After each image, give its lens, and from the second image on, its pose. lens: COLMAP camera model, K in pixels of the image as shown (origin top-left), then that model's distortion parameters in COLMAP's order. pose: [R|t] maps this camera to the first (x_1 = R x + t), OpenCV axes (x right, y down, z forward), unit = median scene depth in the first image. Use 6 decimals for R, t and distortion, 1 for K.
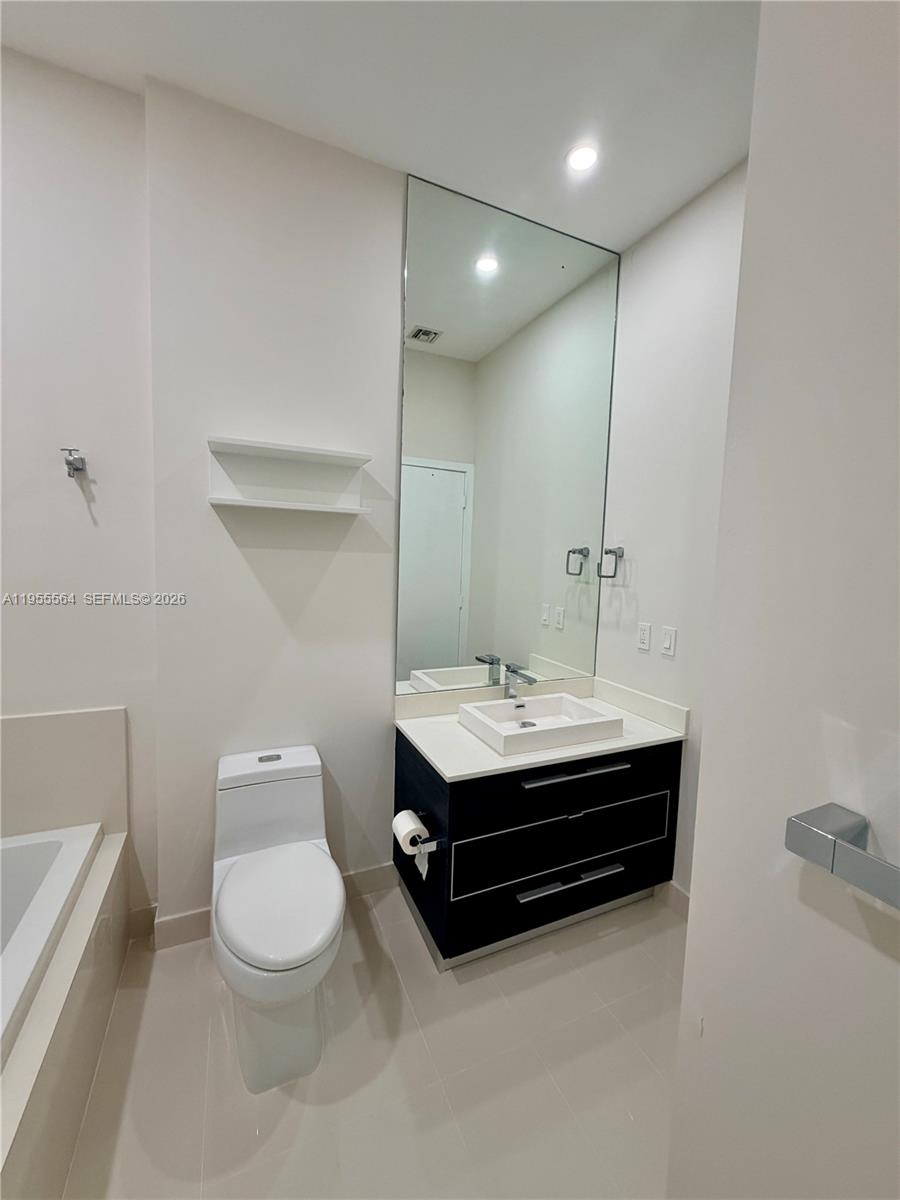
lens RADIAL K [[478.4, 0, 452.4], [0, 478.4, 598.7], [0, 0, 1]] dist [-0.000743, 0.000337]
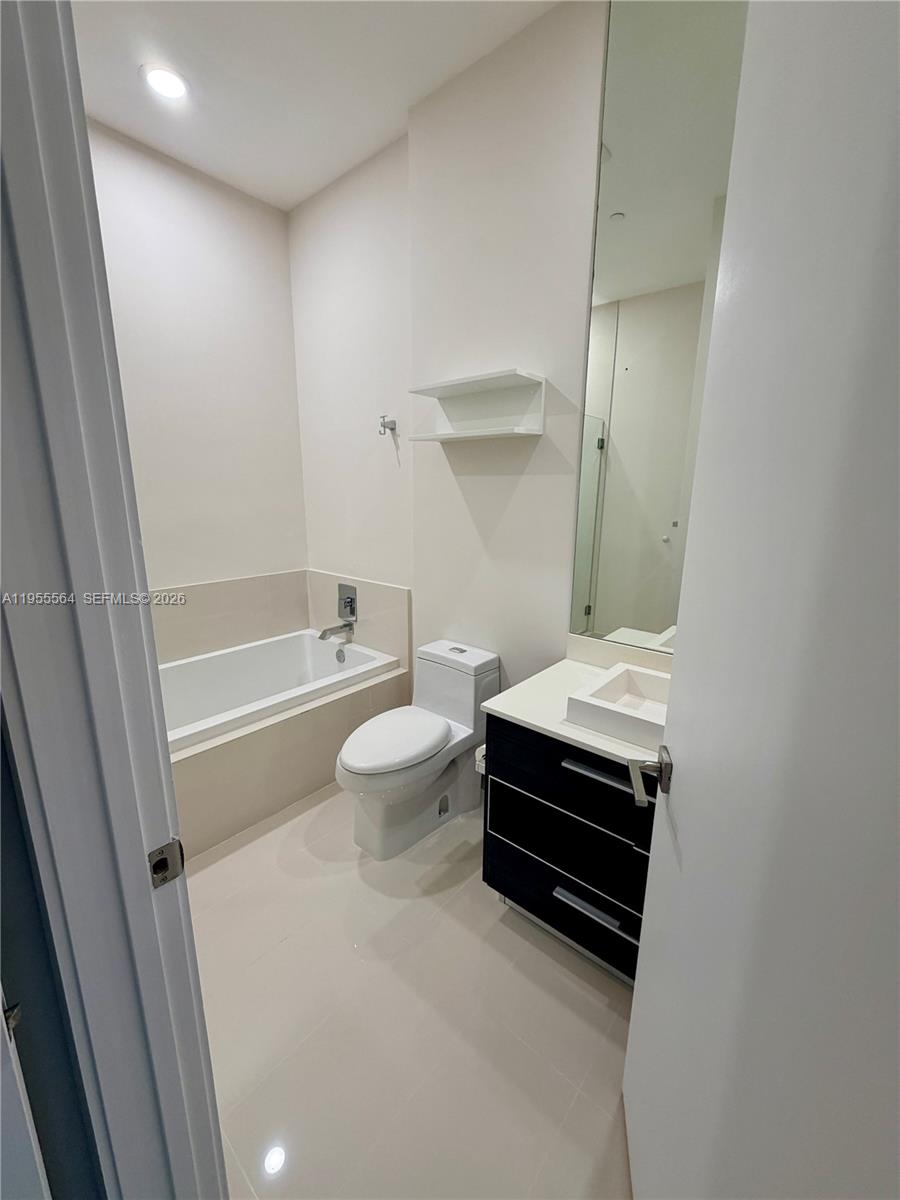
lens RADIAL K [[478.4, 0, 457.5], [0, 478.4, 600.1], [0, 0, 1]] dist [-0.000743, 0.000337]
pose [[0.425830, 0.172861, -0.888137, 0.693036], [-0.078549, 0.984937, 0.154041, 0.017951], [0.901387, 0.004167, 0.432994, 0.471562]]
